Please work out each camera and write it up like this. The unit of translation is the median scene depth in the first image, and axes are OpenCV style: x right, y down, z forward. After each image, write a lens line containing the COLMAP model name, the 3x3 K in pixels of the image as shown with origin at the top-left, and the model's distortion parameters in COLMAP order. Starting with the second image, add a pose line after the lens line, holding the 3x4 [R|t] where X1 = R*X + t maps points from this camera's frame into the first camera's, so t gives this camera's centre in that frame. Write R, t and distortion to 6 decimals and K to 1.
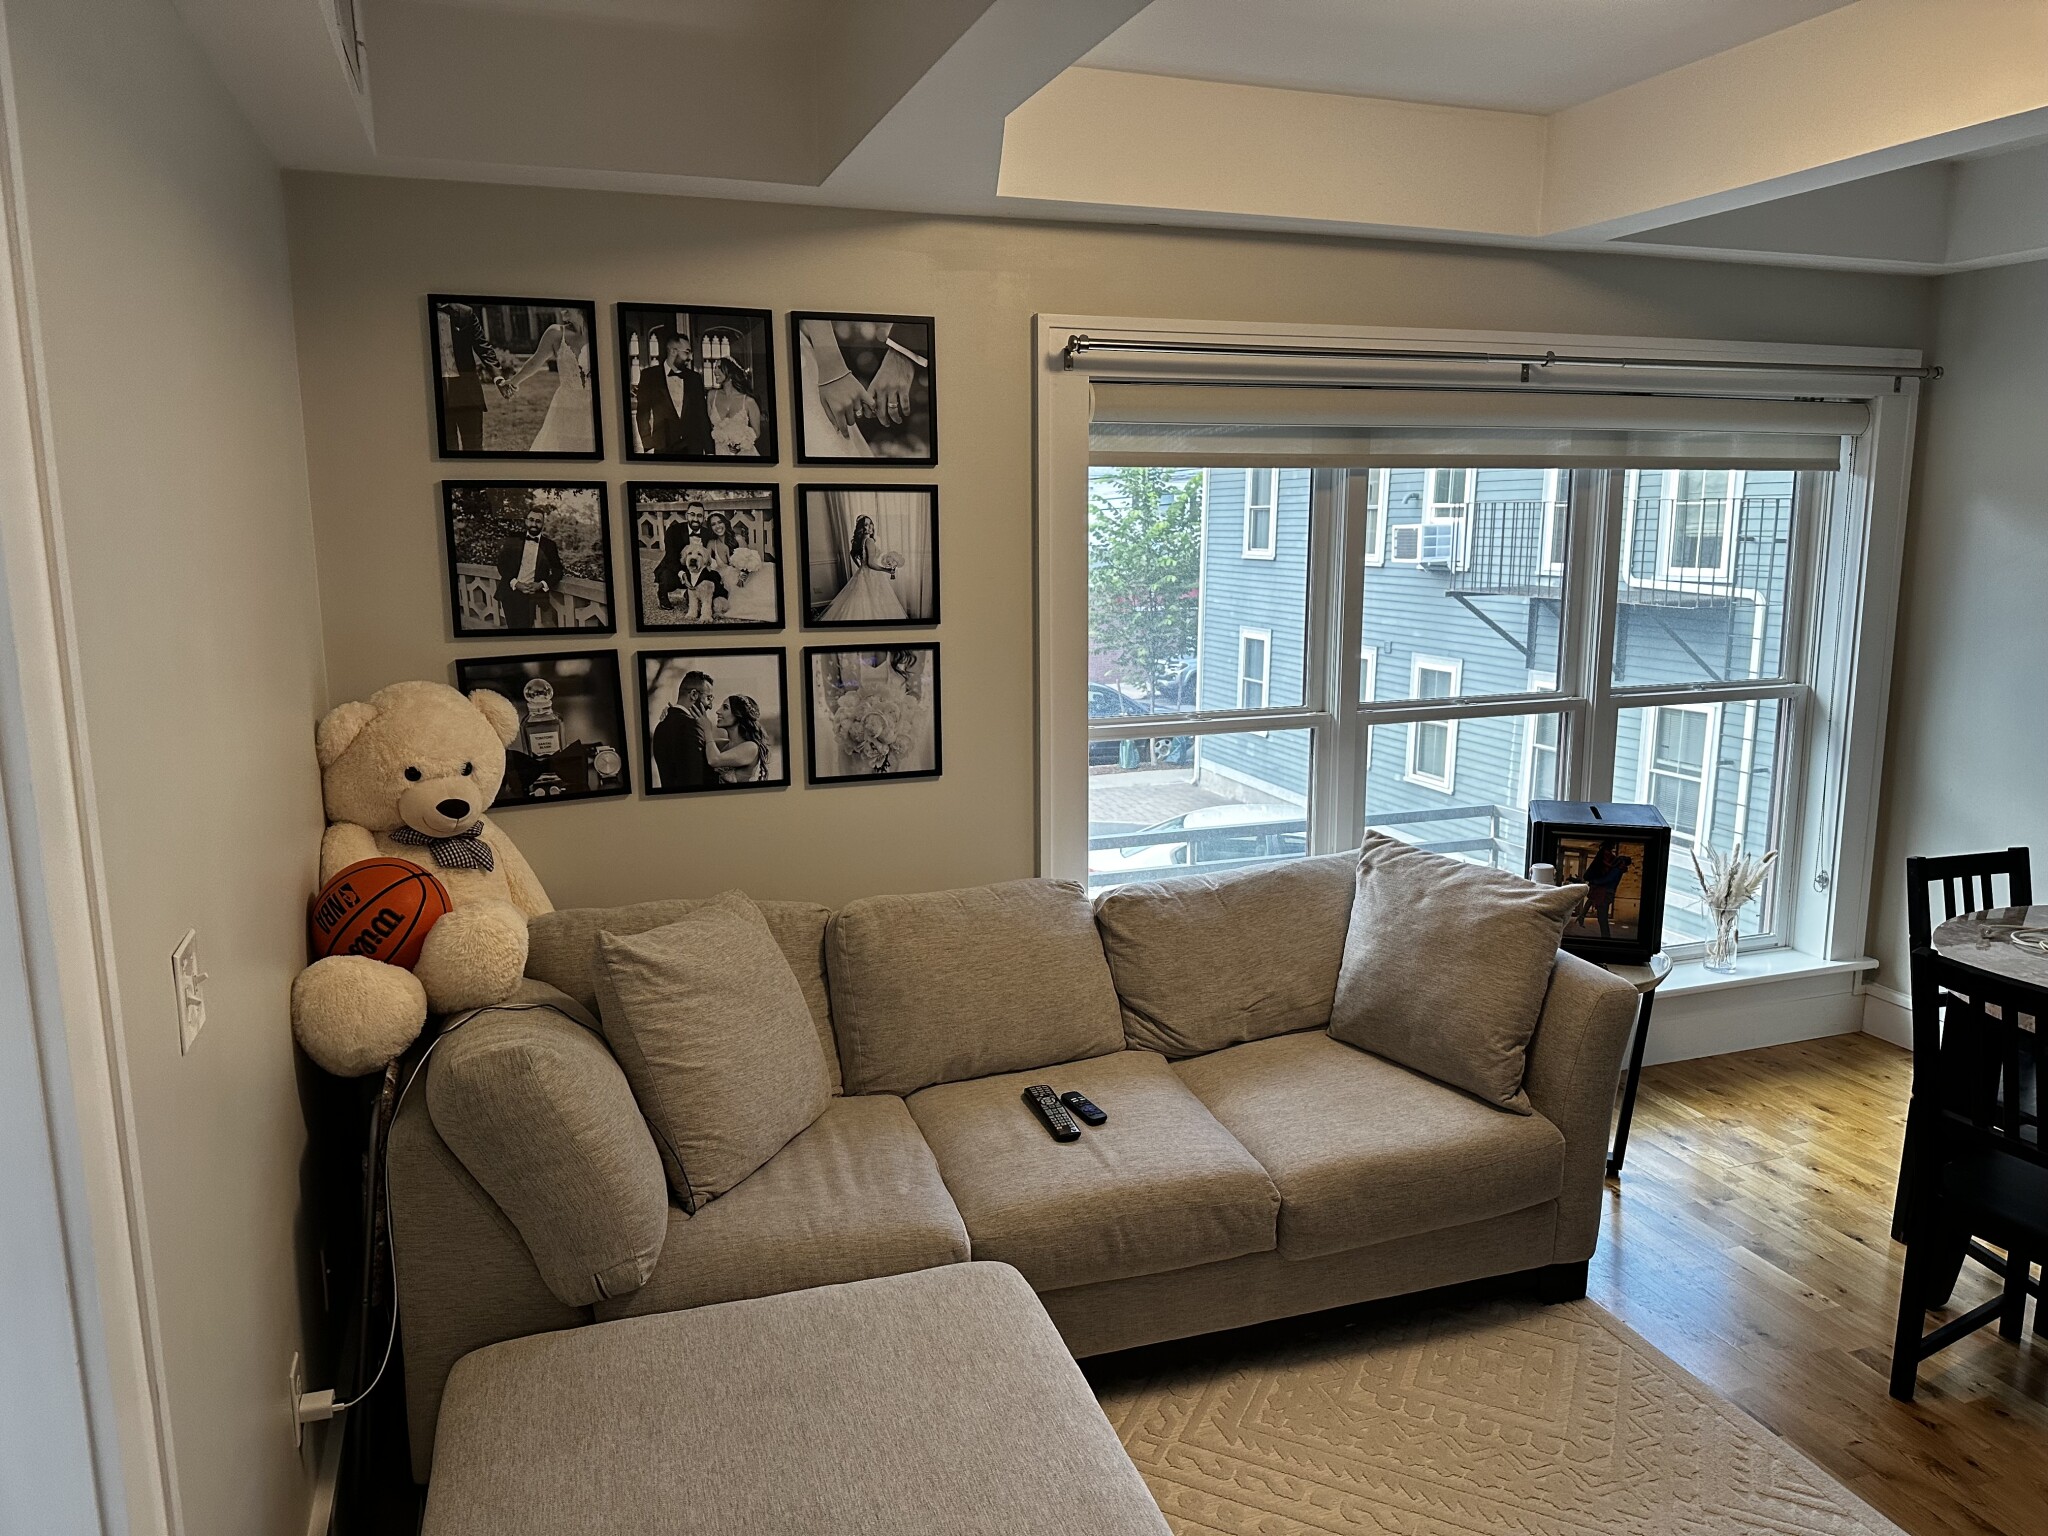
lens RADIAL K [[1448.5, 0, 1026.6], [0, 1448.5, 762.9], [0, 0, 1]] dist [0.047268, -0.057962]
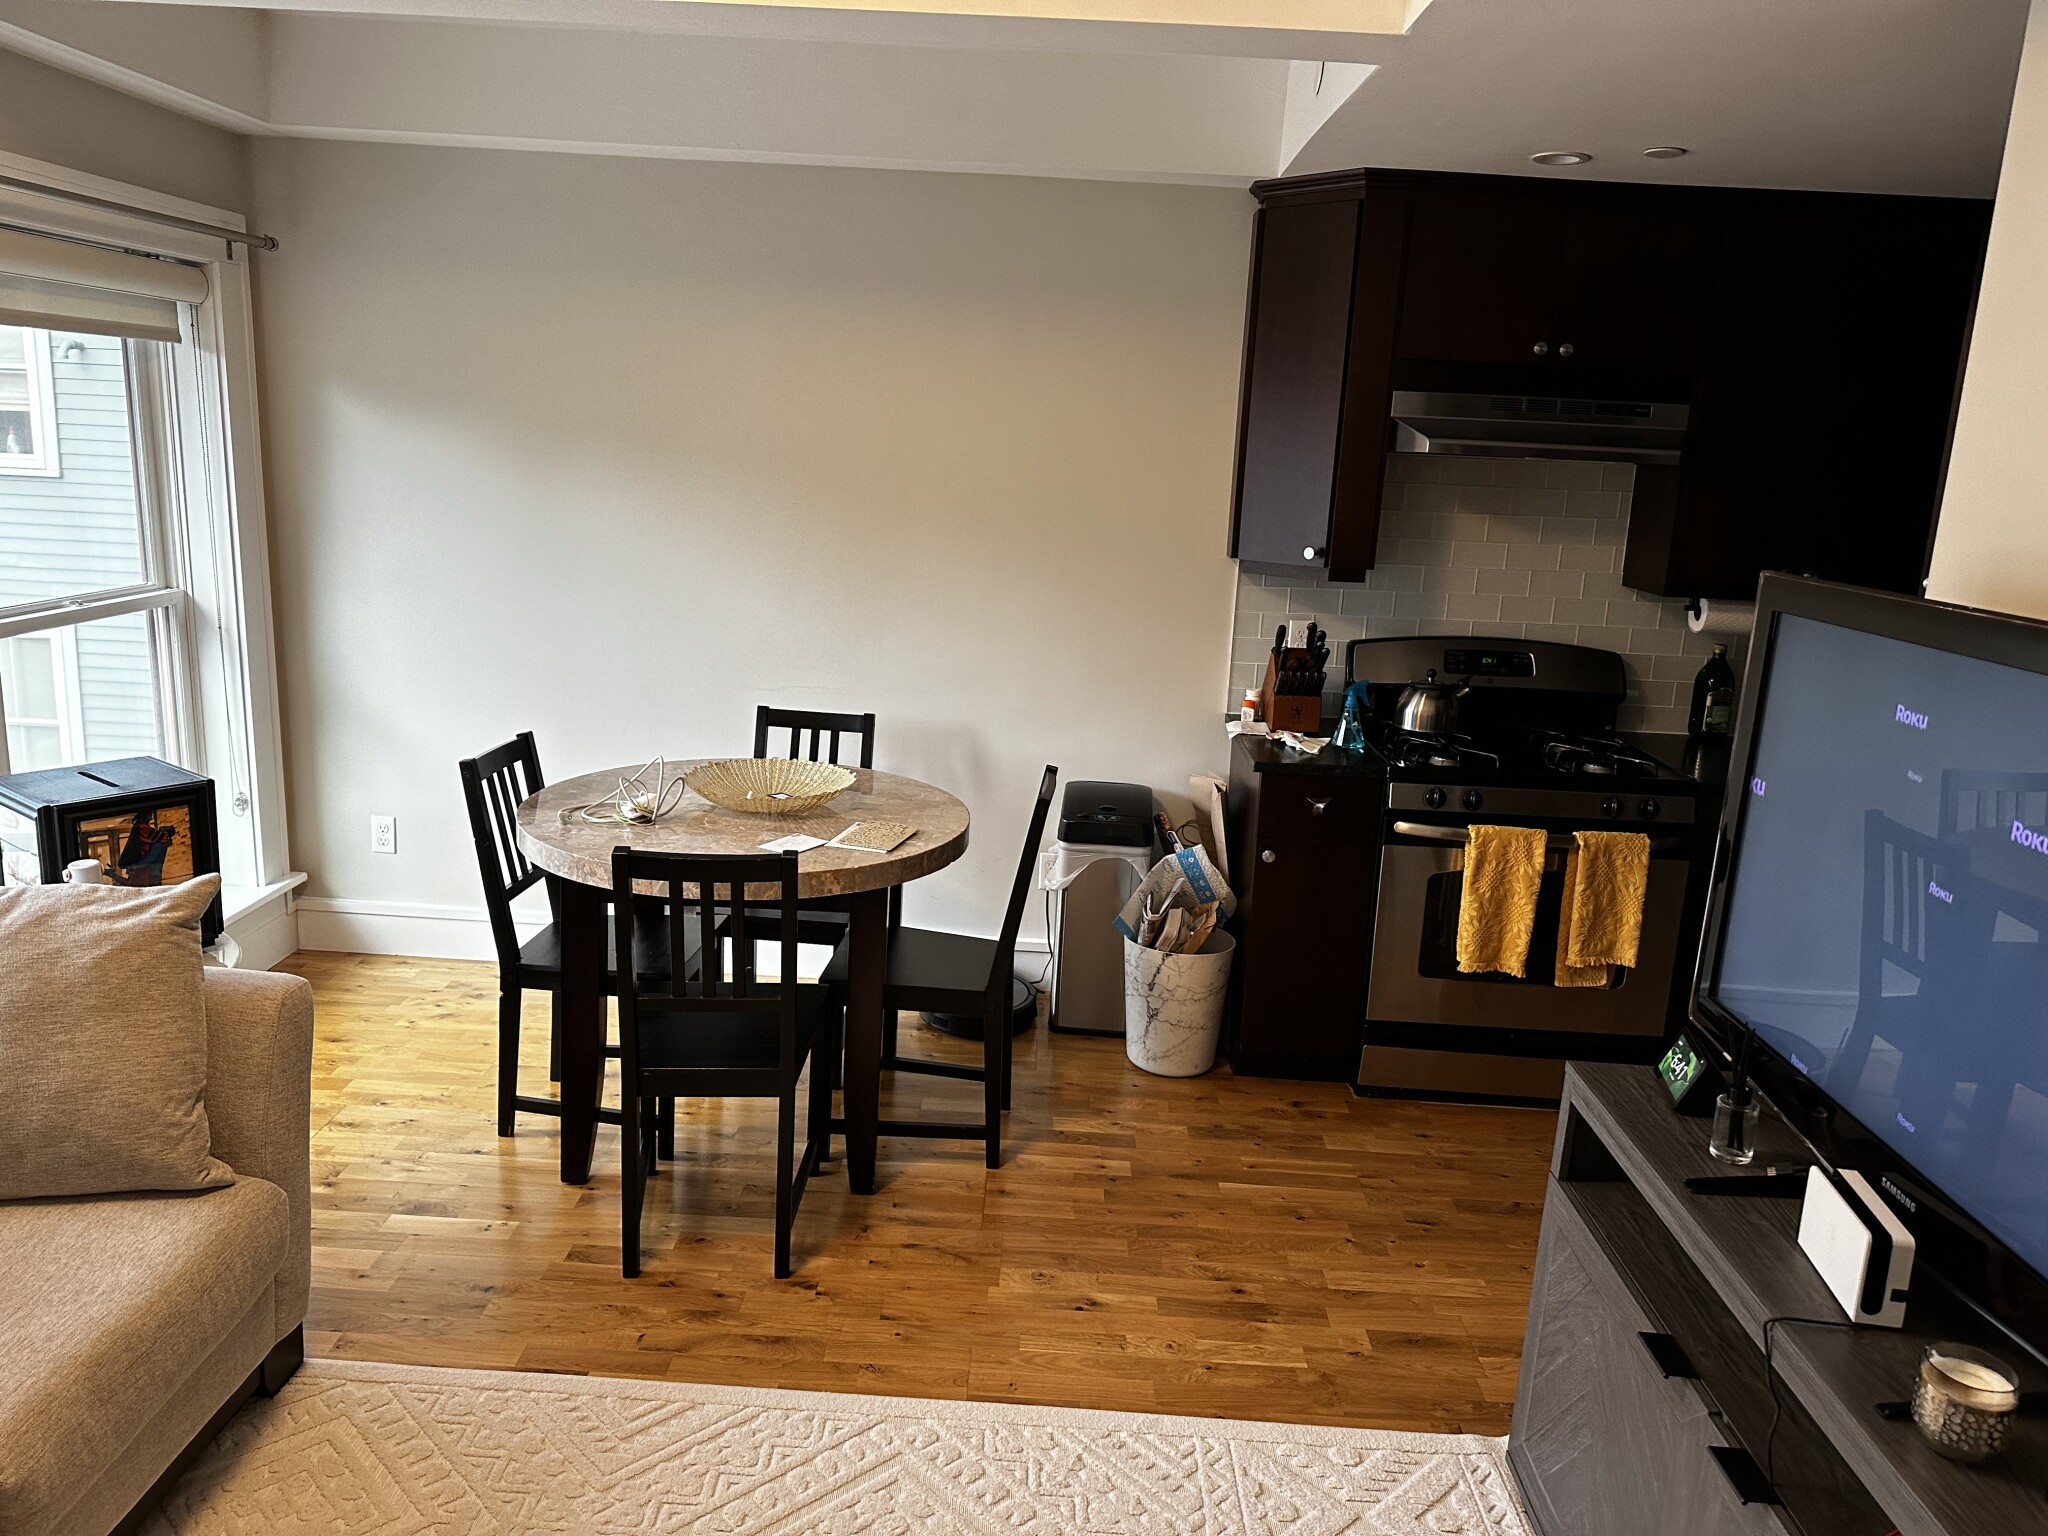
lens RADIAL K [[1437.6, 0, 1030.4], [0, 1437.6, 760.9], [0, 0, 1]] dist [0.071949, -0.087992]
pose [[0.348855, -0.185060, 0.918724, -0.144203], [0.110049, 0.981617, 0.155941, -0.041802], [-0.930693, 0.046703, 0.362808, 0.268658]]
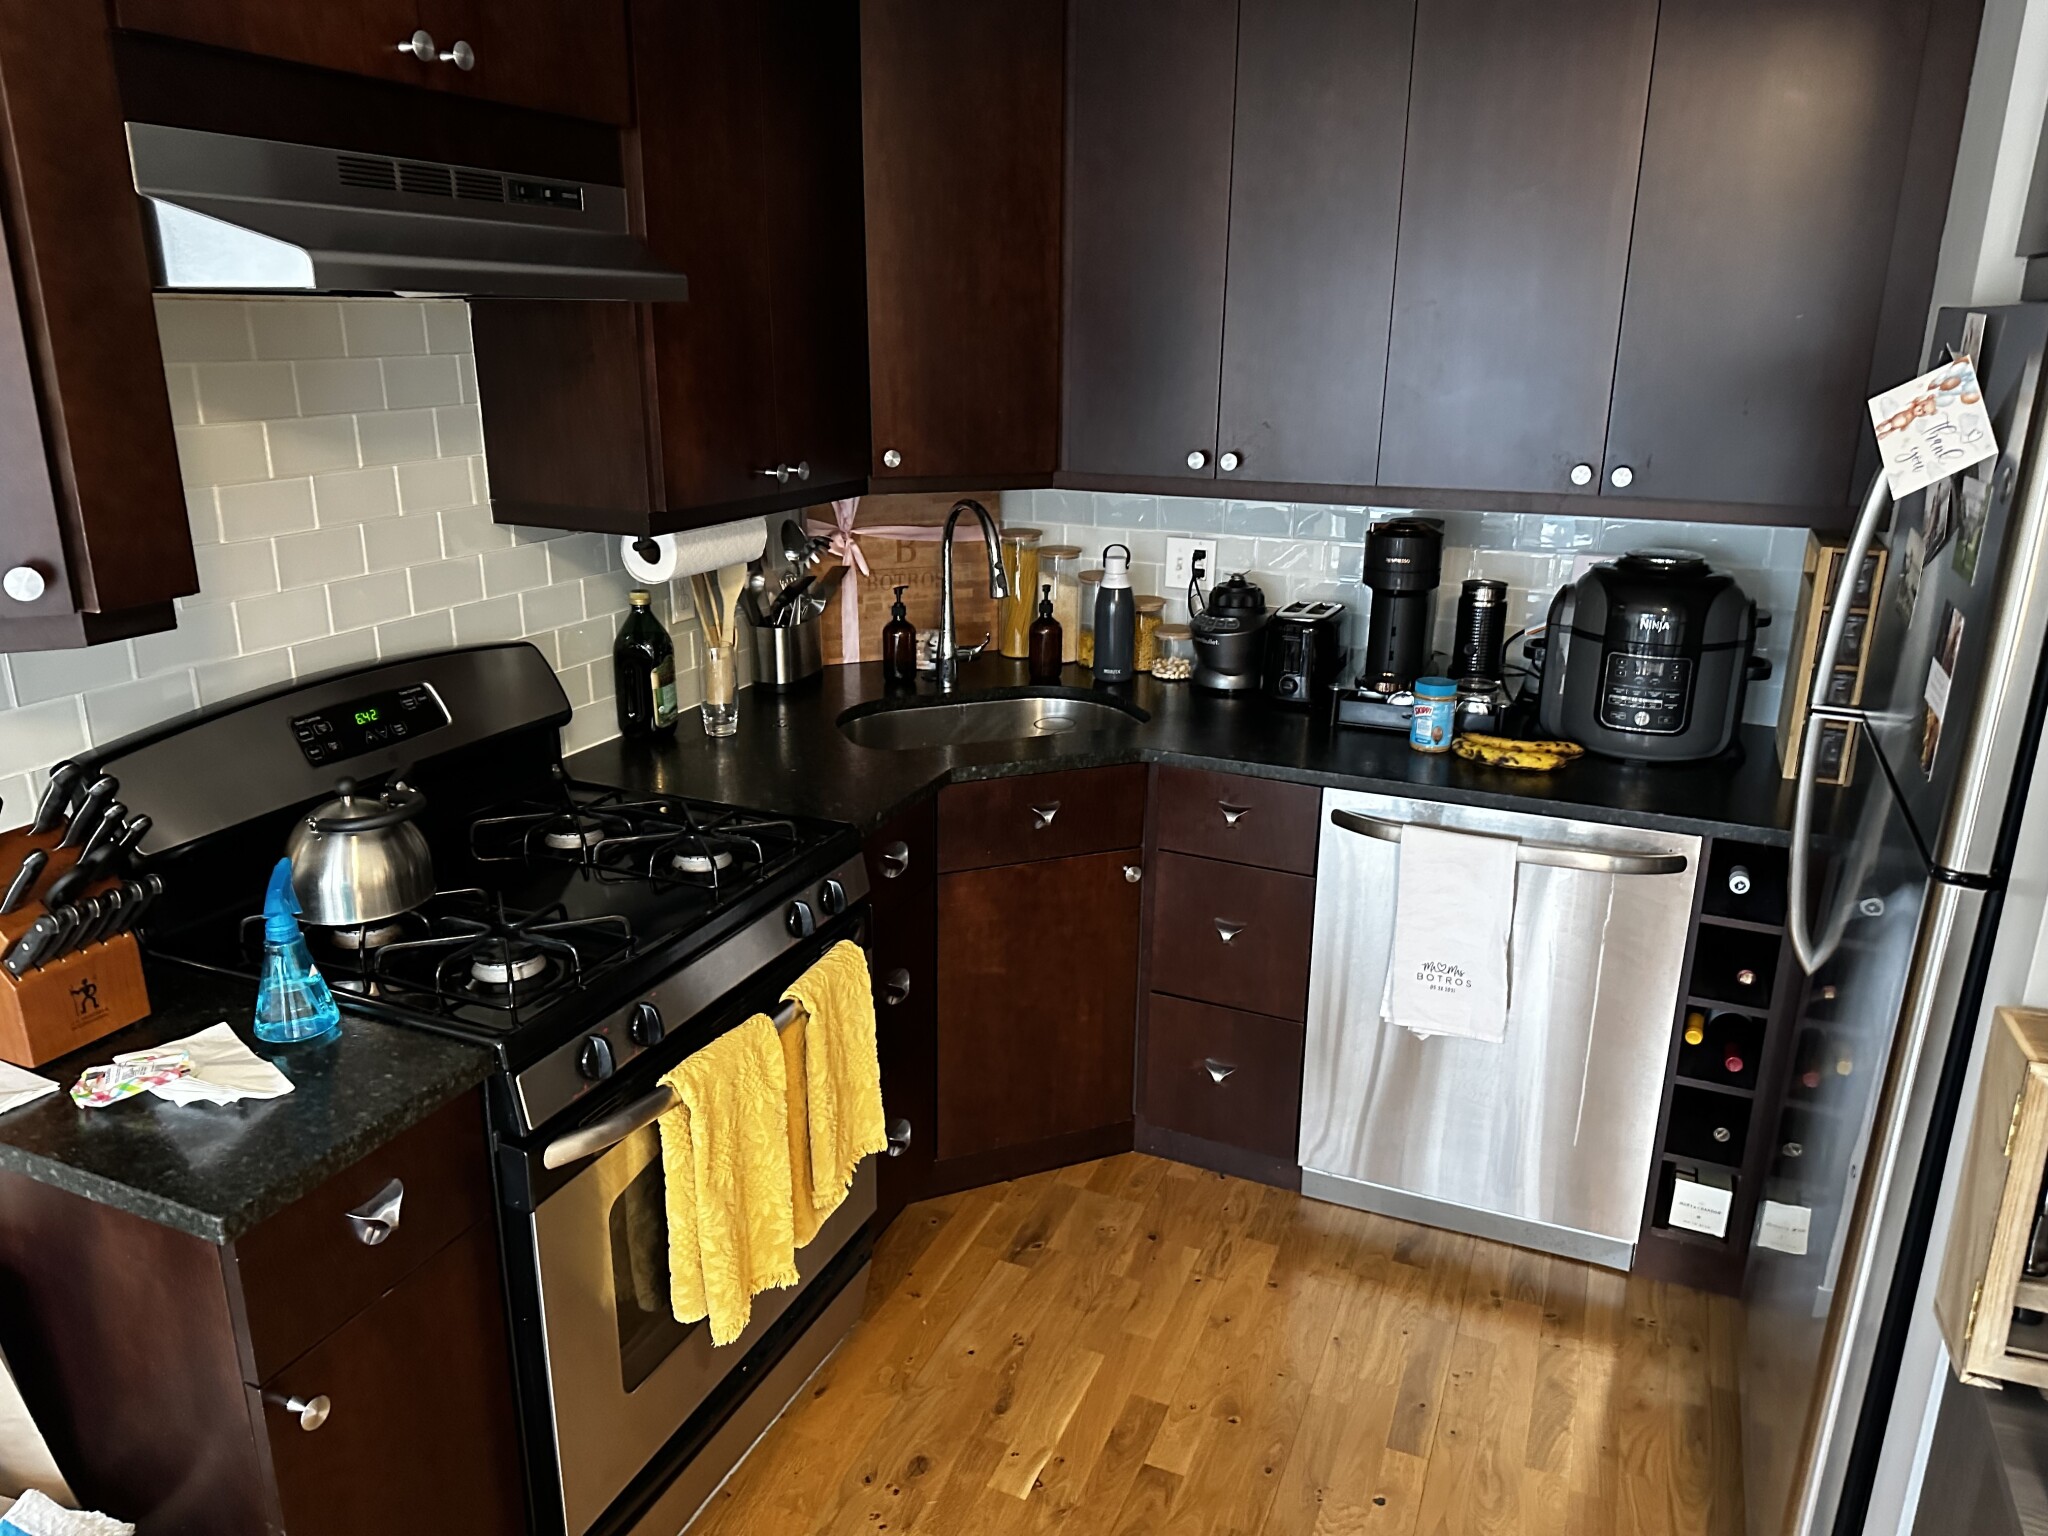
lens RADIAL K [[1448.5, 0, 1026.6], [0, 1448.5, 762.9], [0, 0, 1]] dist [0.047268, -0.057962]
pose [[-0.735786, -0.201089, 0.646670, 0.492110], [0.107741, 0.907976, 0.404934, -0.087804], [-0.668588, 0.367618, -0.646411, 0.546626]]
